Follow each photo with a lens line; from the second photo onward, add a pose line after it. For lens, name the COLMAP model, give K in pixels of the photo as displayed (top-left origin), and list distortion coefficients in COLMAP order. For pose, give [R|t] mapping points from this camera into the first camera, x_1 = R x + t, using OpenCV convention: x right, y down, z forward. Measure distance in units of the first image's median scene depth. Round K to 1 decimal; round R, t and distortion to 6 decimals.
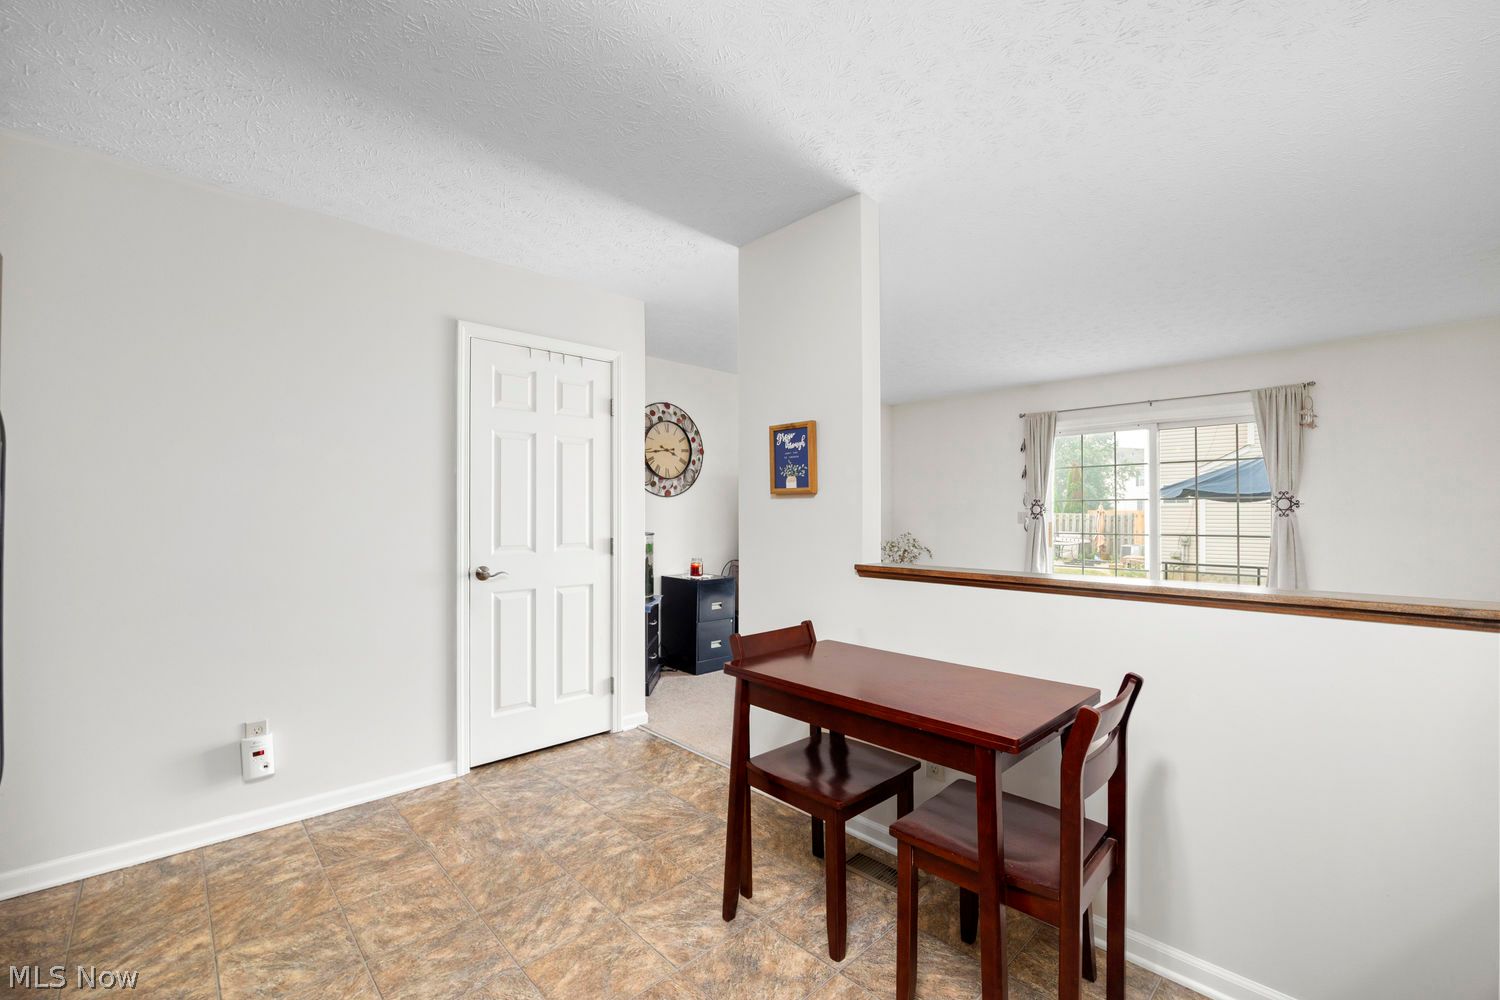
lens RADIAL K [[626.8, 0, 754.2], [0, 626.8, 501.4], [0, 0, 1]] dist [-0.016912, 0.002793]
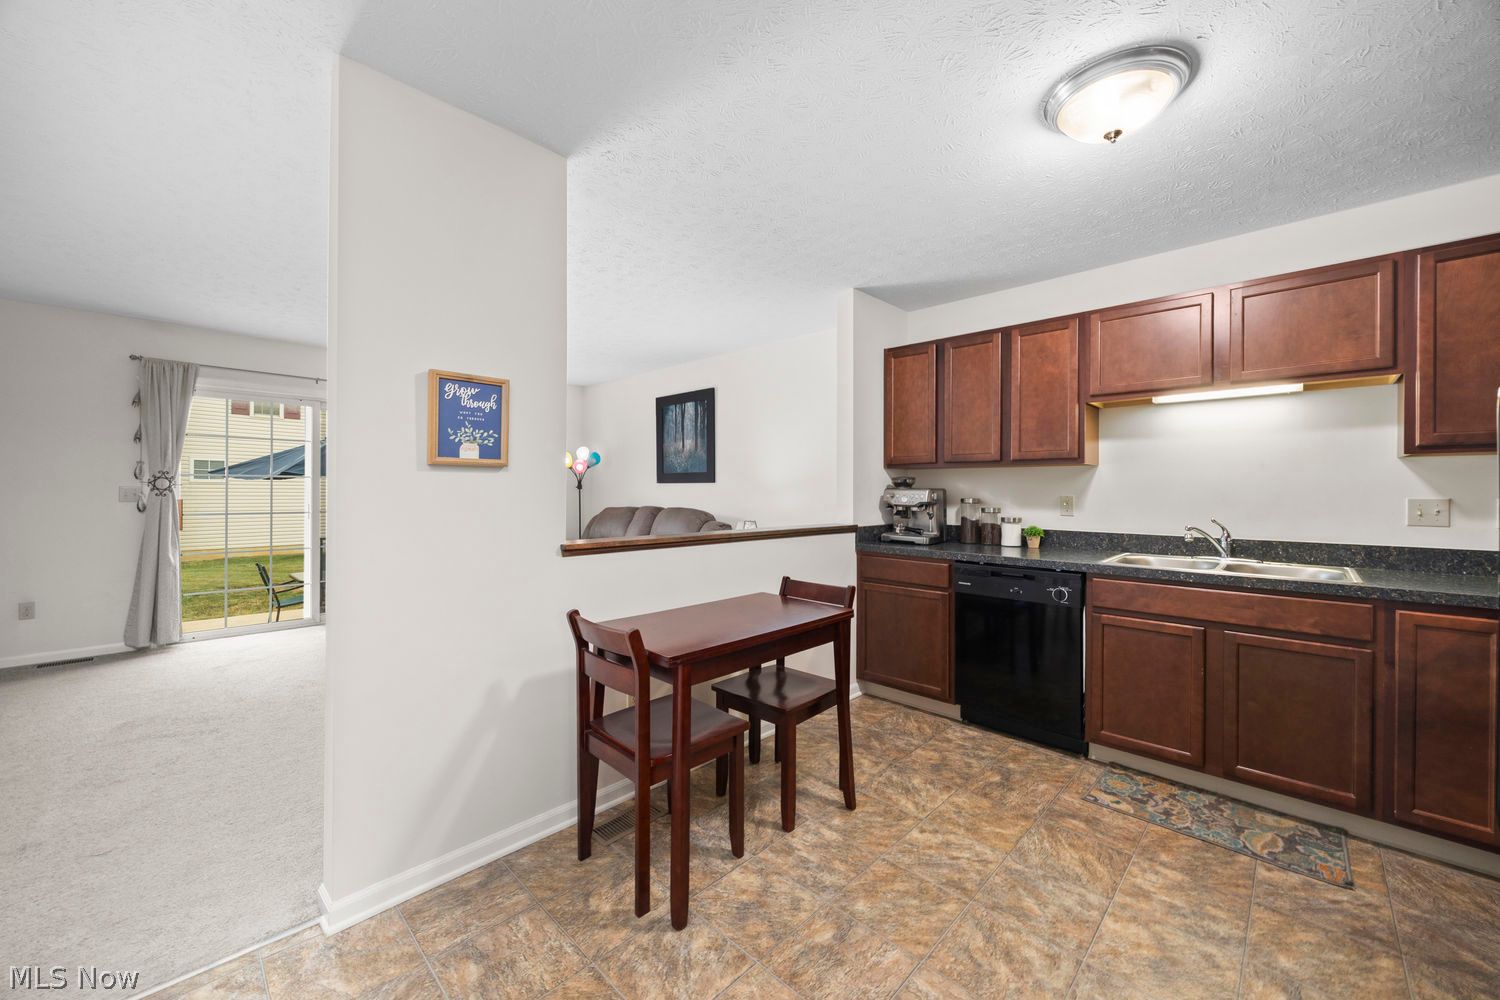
lens RADIAL K [[568.7, 0, 752.7], [0, 568.7, 491.0], [0, 0, 1]] dist [0.000106, 0.000093]
pose [[-0.038537, -0.006406, 0.999237, -0.845073], [-0.019155, 0.999800, 0.005670, 0.010376], [-0.999074, -0.018922, -0.038652, 0.886229]]
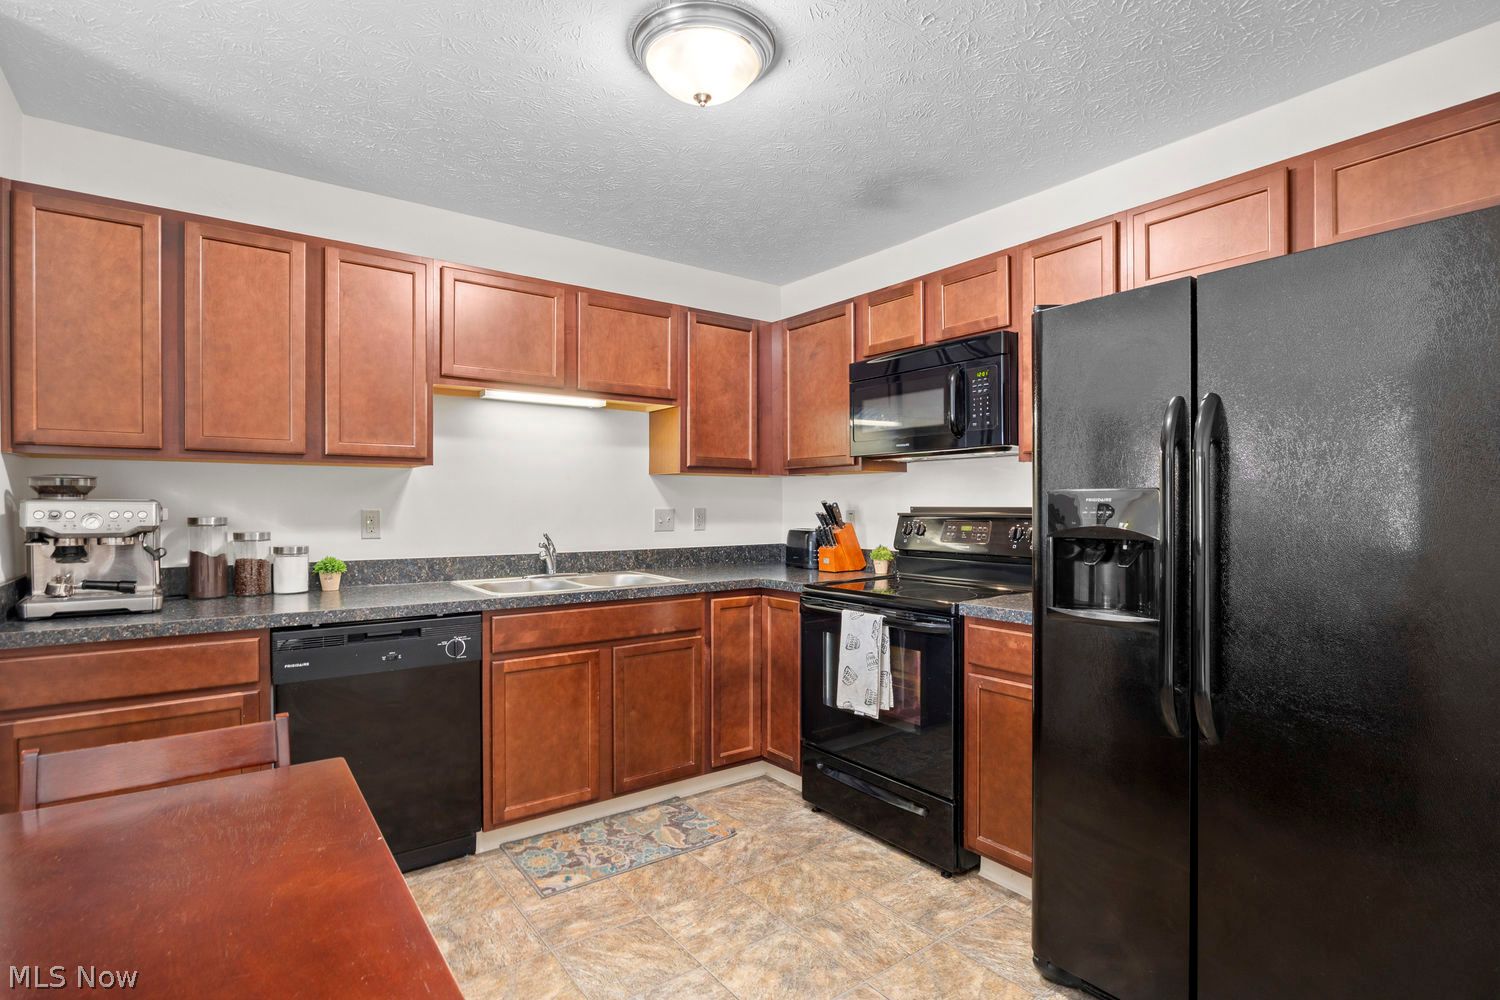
lens RADIAL K [[728.6, 0, 743.2], [0, 728.6, 510.1], [0, 0, 1]] dist [-0.016445, 0.001851]
pose [[-0.991274, -0.004945, 0.131725, -0.405120], [-0.005860, 0.999961, -0.006562, 0.017459], [-0.131687, -0.007277, -0.991265, 1.133725]]
